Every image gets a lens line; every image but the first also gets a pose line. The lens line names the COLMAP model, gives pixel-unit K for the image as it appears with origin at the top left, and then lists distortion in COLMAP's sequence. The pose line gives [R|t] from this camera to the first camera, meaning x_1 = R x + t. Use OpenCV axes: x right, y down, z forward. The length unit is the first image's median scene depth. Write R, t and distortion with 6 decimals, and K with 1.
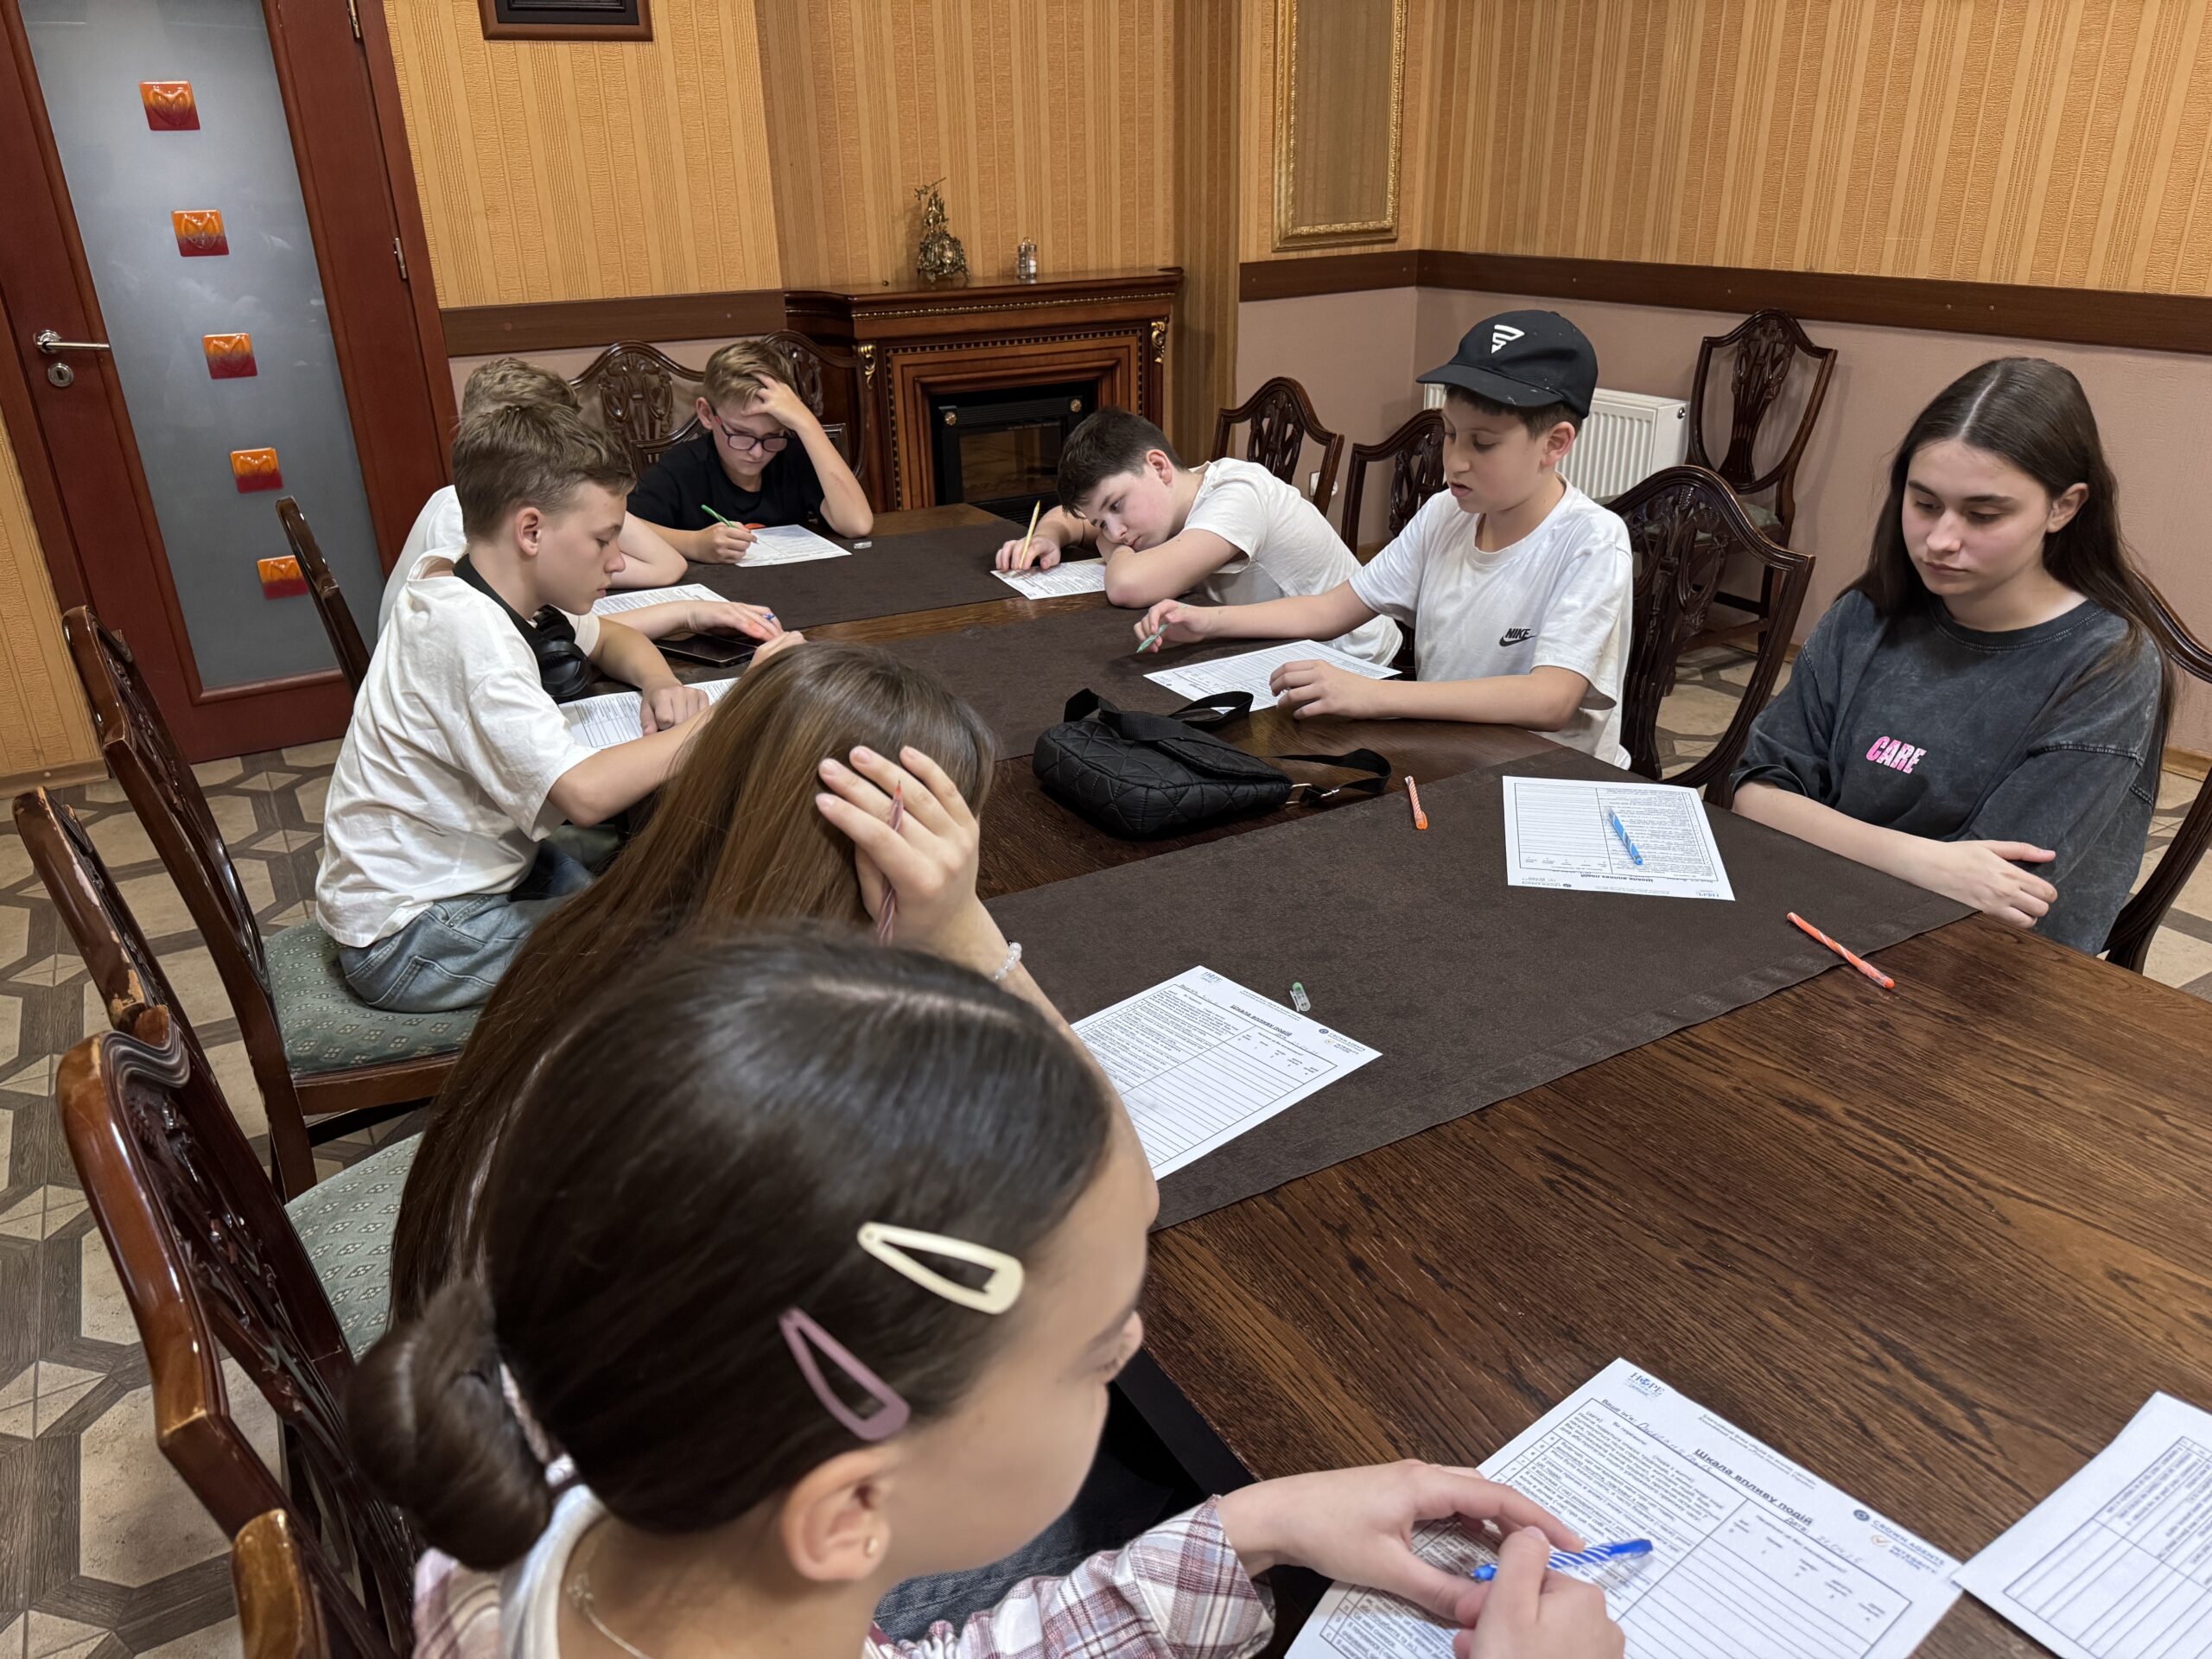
lens RADIAL K [[1544.4, 0, 1106.0], [0, 1544.4, 829.5], [0, 0, 1]] dist [-0.002305, -0.000921]
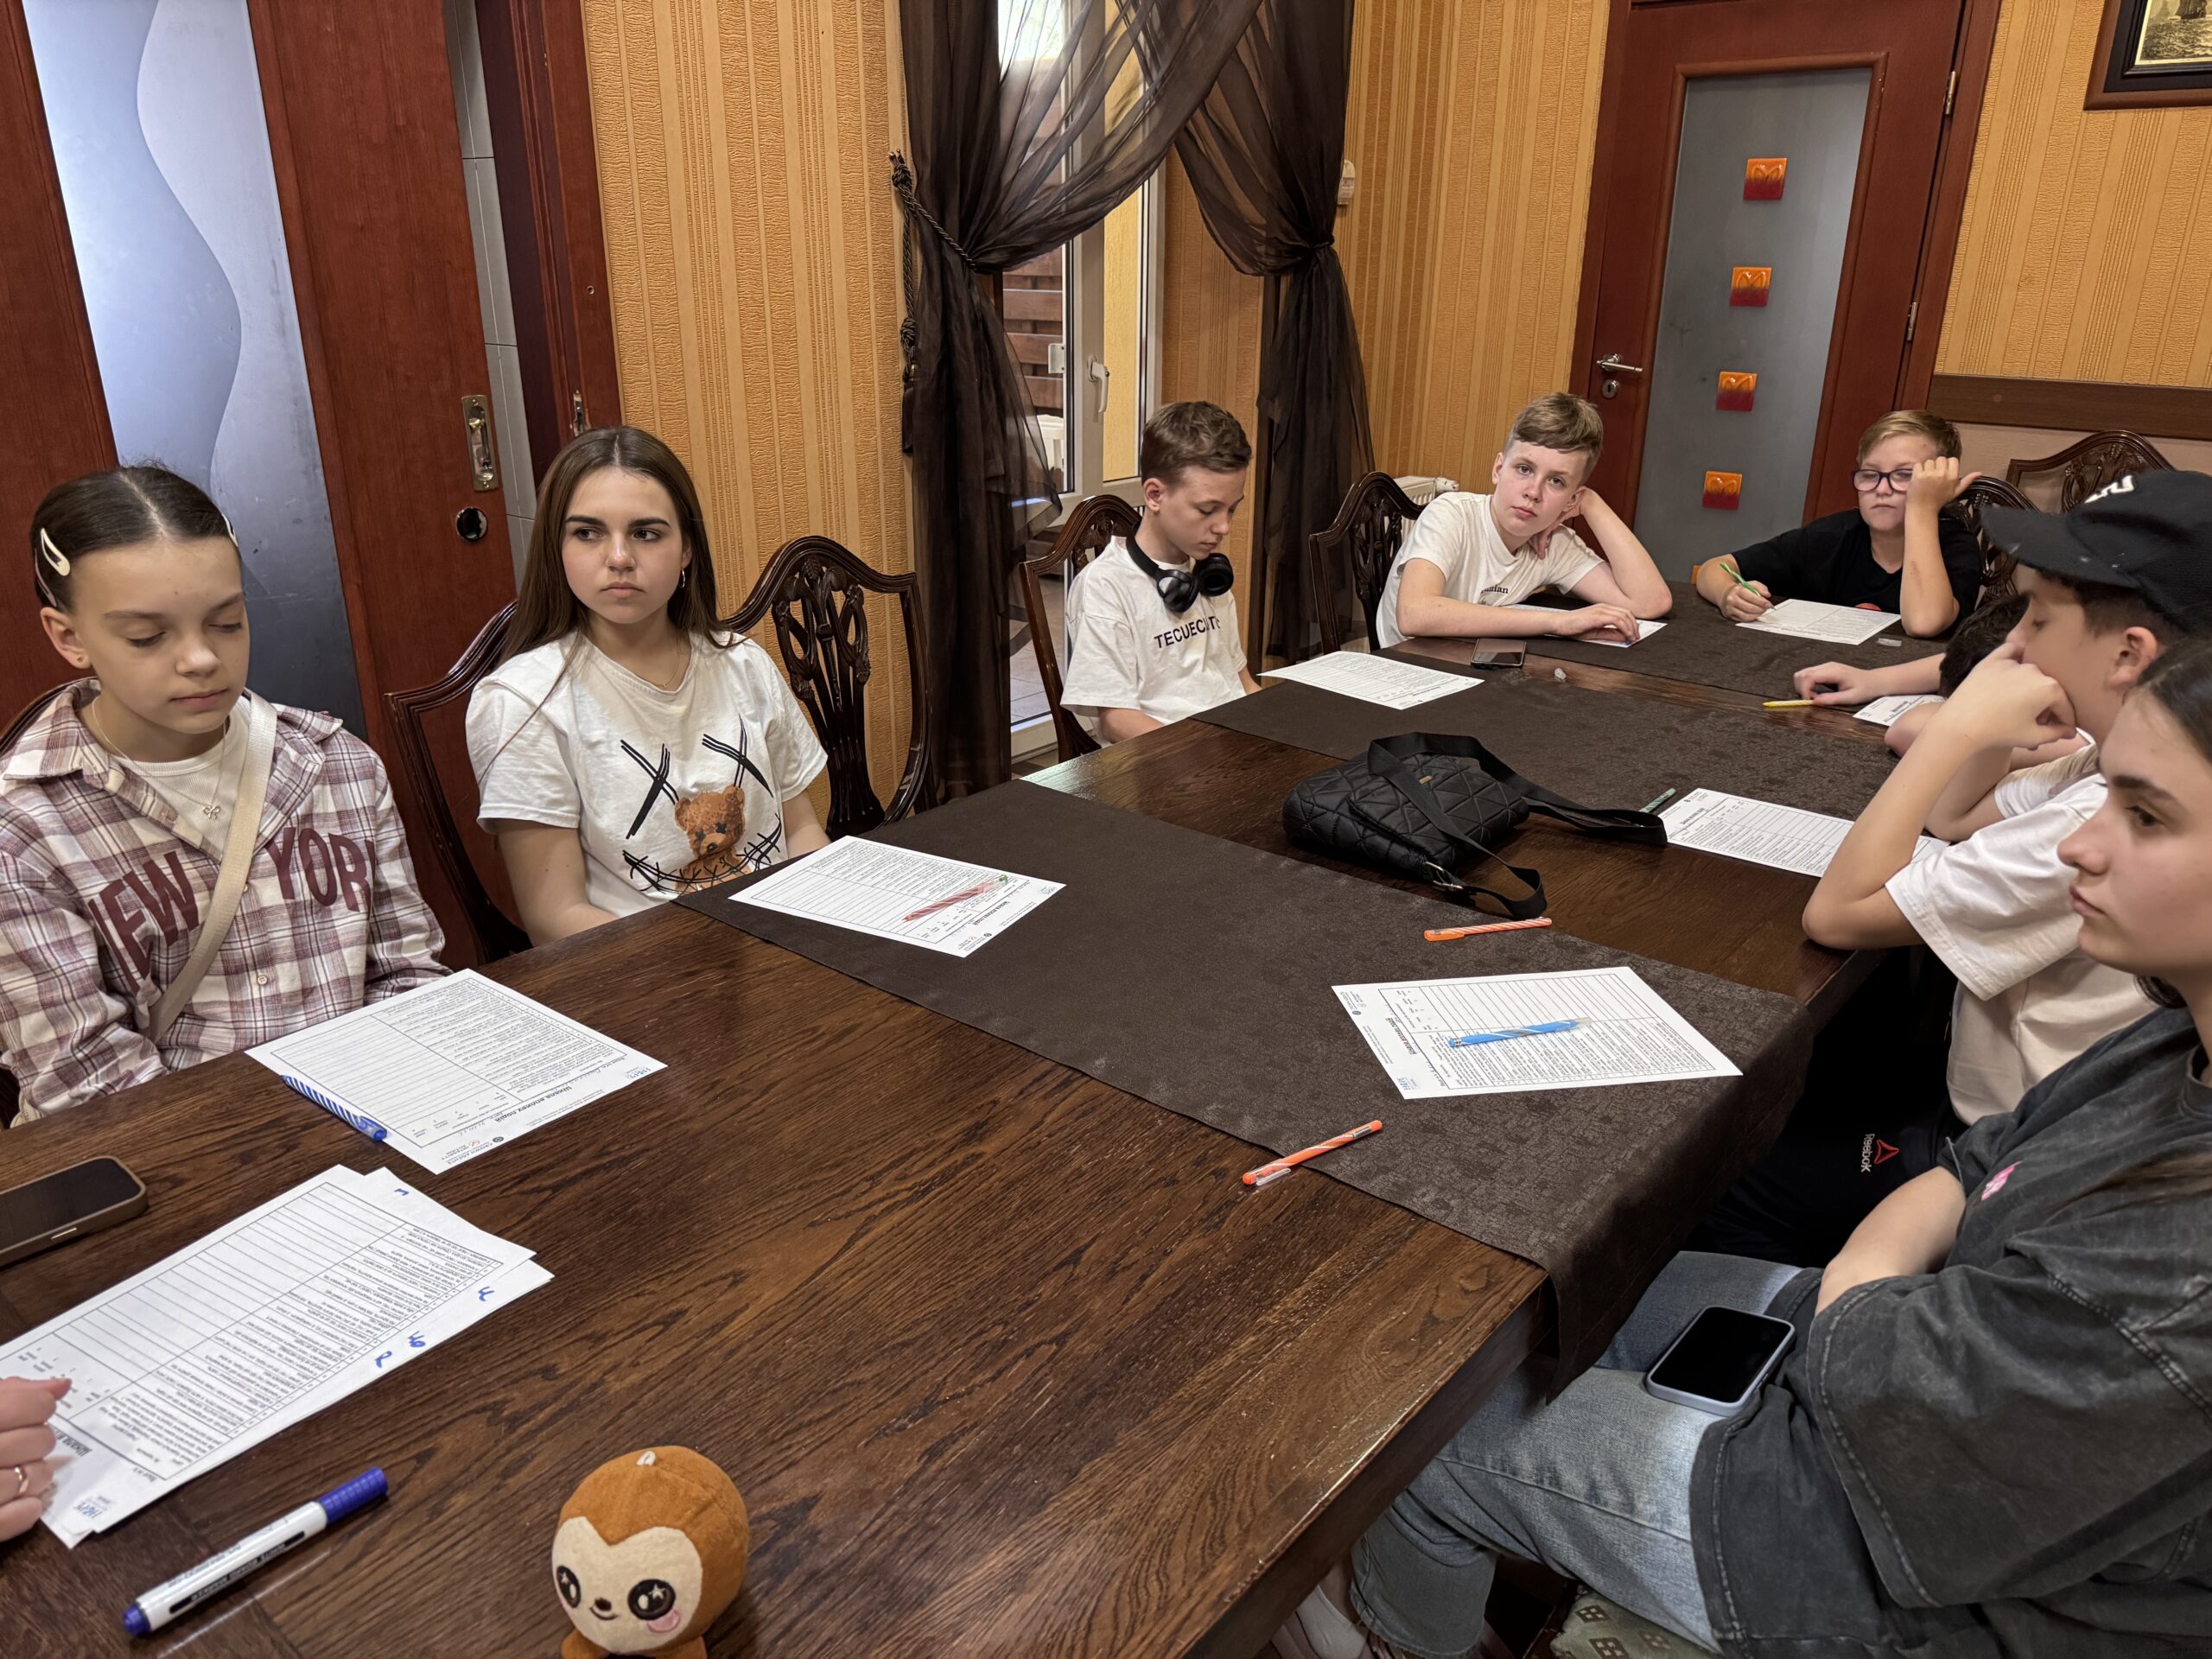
lens RADIAL K [[1551.8, 0, 1106.0], [0, 1551.8, 829.5], [0, 0, 1]] dist [-0.031183, 0.003328]
pose [[0.377553, 0.348870, -0.857755, 0.340857], [-0.383556, 0.902031, 0.198051, -0.060323], [0.842816, 0.254222, 0.474376, 0.147167]]
